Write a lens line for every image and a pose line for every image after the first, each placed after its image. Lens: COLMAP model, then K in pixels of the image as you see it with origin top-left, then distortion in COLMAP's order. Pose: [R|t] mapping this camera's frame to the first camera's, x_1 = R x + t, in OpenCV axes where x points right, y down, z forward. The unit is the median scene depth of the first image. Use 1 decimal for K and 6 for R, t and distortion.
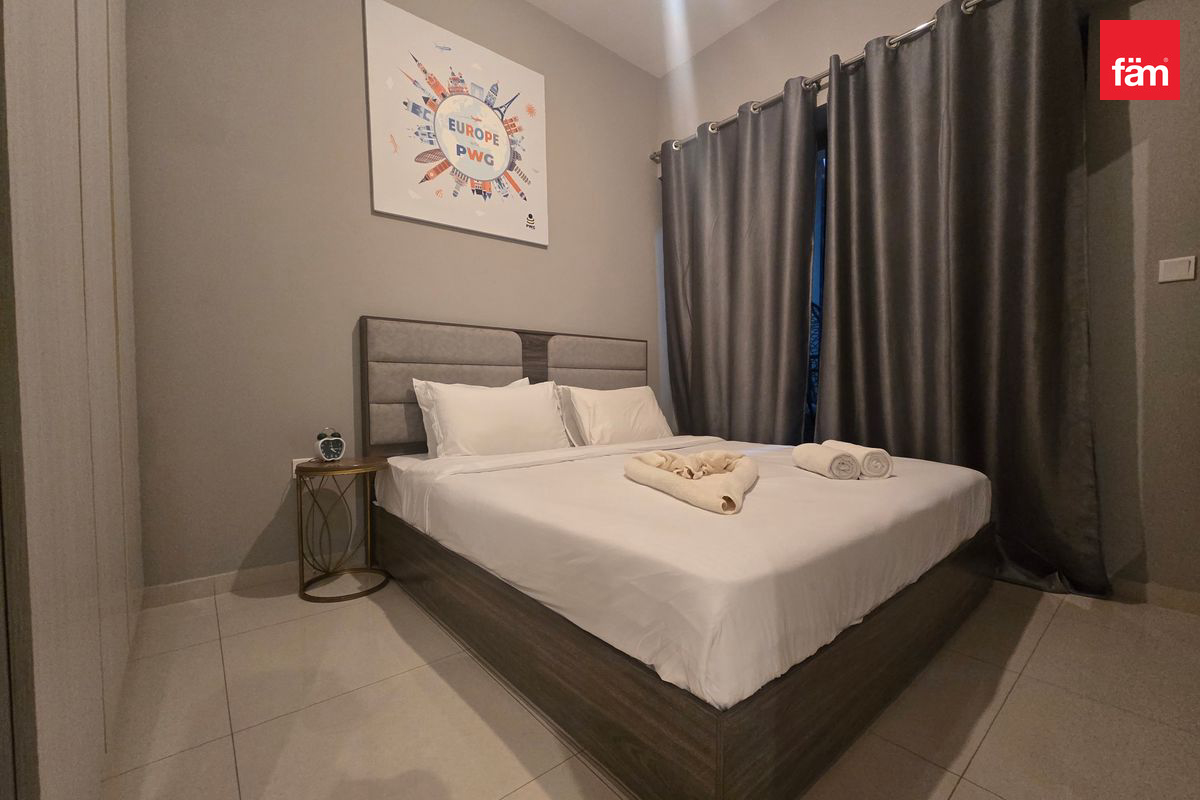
lens RADIAL K [[494.6, 0, 606.4], [0, 494.6, 409.2], [0, 0, 1]] dist [-0.001458, -0.000445]
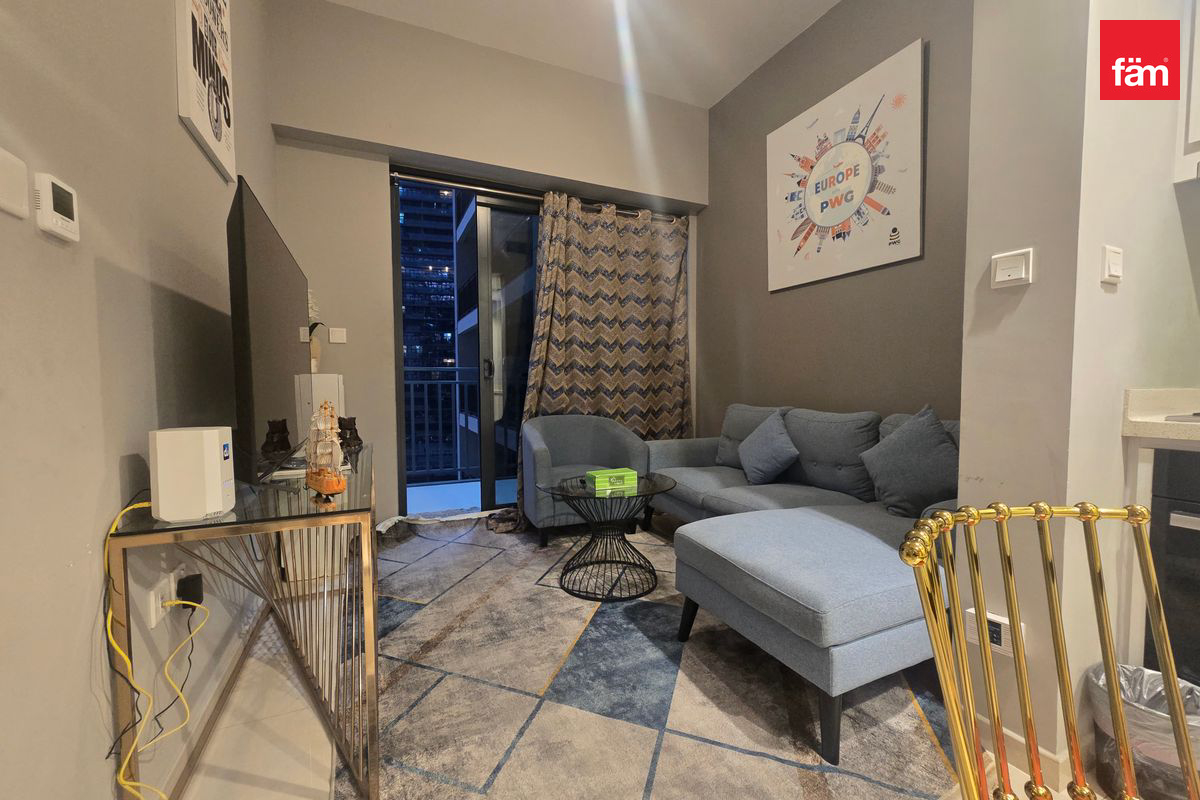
lens RADIAL K [[494.6, 0, 606.4], [0, 494.6, 409.2], [0, 0, 1]] dist [-0.001458, -0.000445]
pose [[-0.269960, 0.070047, -0.960320, 0.876964], [-0.022136, 0.996635, 0.078918, -0.155563], [0.962617, 0.042562, -0.267501, 0.834008]]
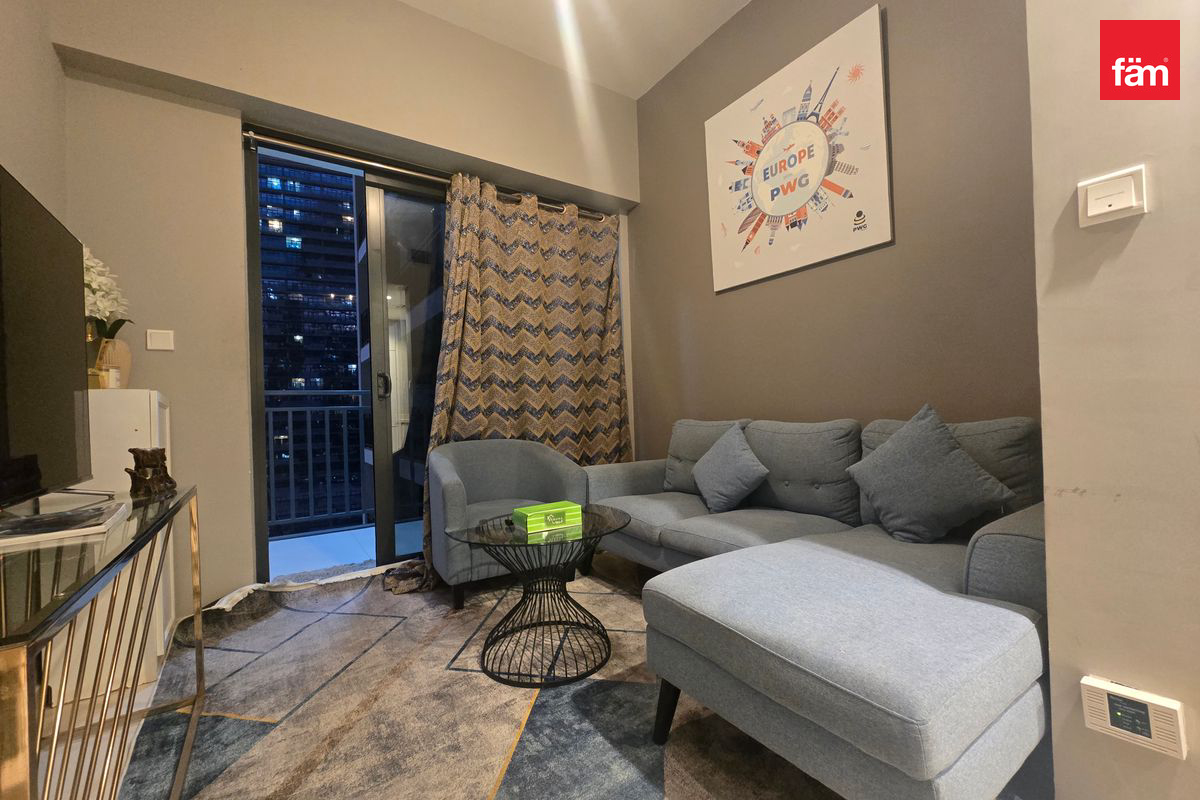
lens RADIAL K [[494.6, 0, 606.4], [0, 494.6, 409.2], [0, 0, 1]] dist [-0.001458, -0.000445]
pose [[-0.109540, 0.018630, -0.993808, 0.690863], [0.001574, 0.999826, 0.018570, -0.120269], [0.993981, 0.000470, -0.109550, 0.764459]]
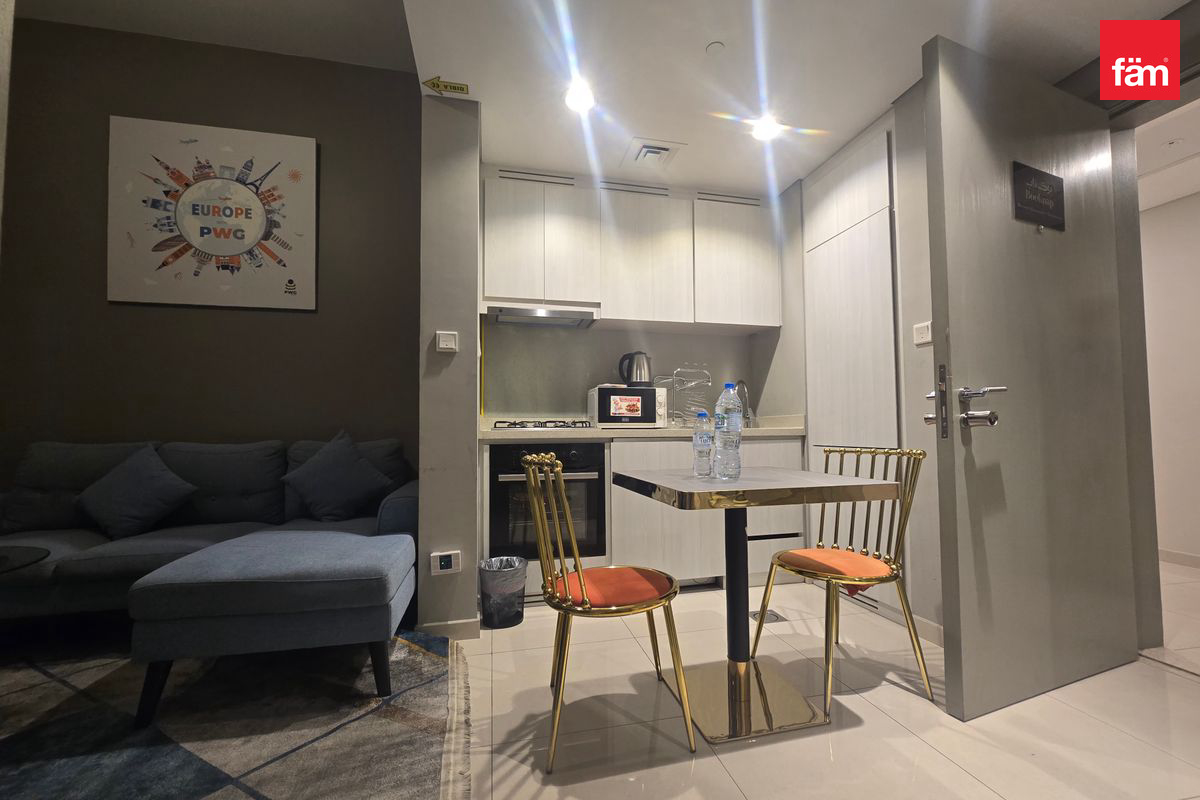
lens RADIAL K [[494.6, 0, 606.4], [0, 494.6, 409.2], [0, 0, 1]] dist [-0.001458, -0.000445]
pose [[0.885279, -0.003721, -0.465045, 0.913503], [-0.027735, 0.997766, -0.060779, -0.109833], [0.464232, 0.066704, 0.883198, 0.490551]]
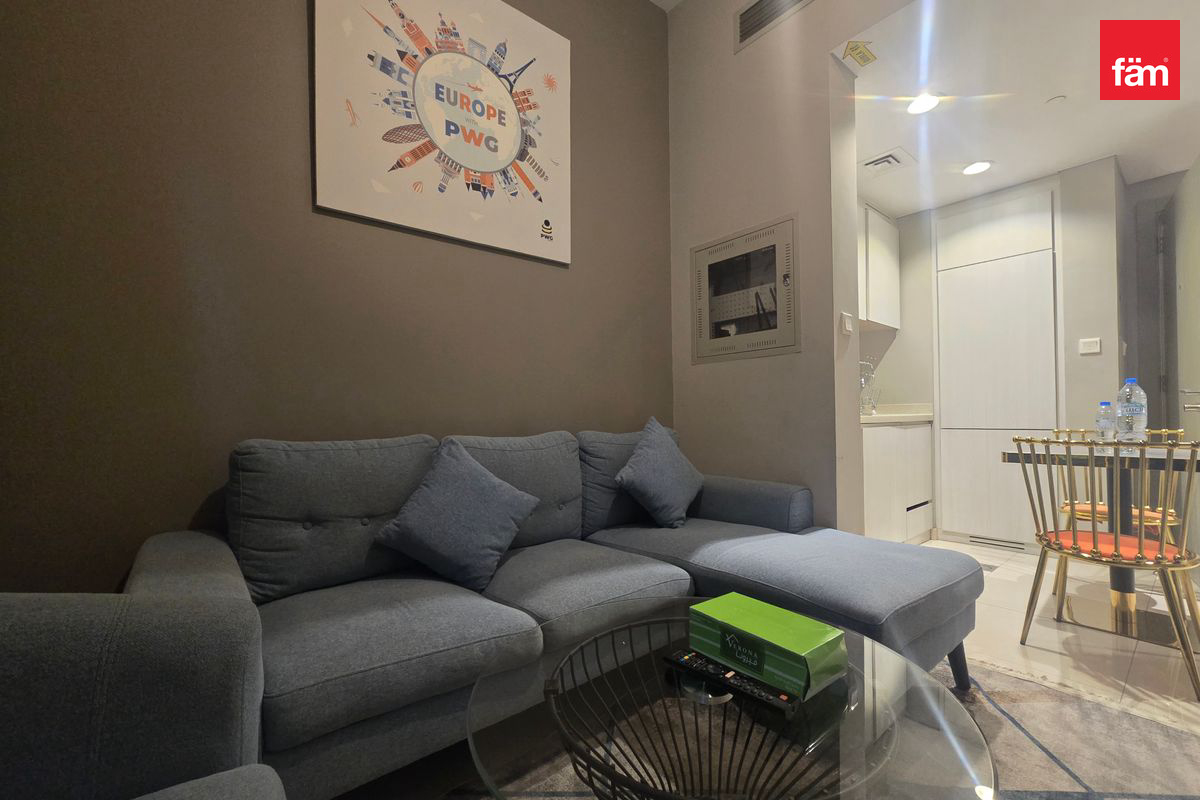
lens RADIAL K [[494.6, 0, 606.4], [0, 494.6, 409.2], [0, 0, 1]] dist [-0.001458, -0.000445]
pose [[0.999724, 0.012497, -0.019875, -0.051663], [-0.013367, 0.998929, -0.044301, -0.090297], [0.019300, 0.044554, 0.998821, 0.306039]]
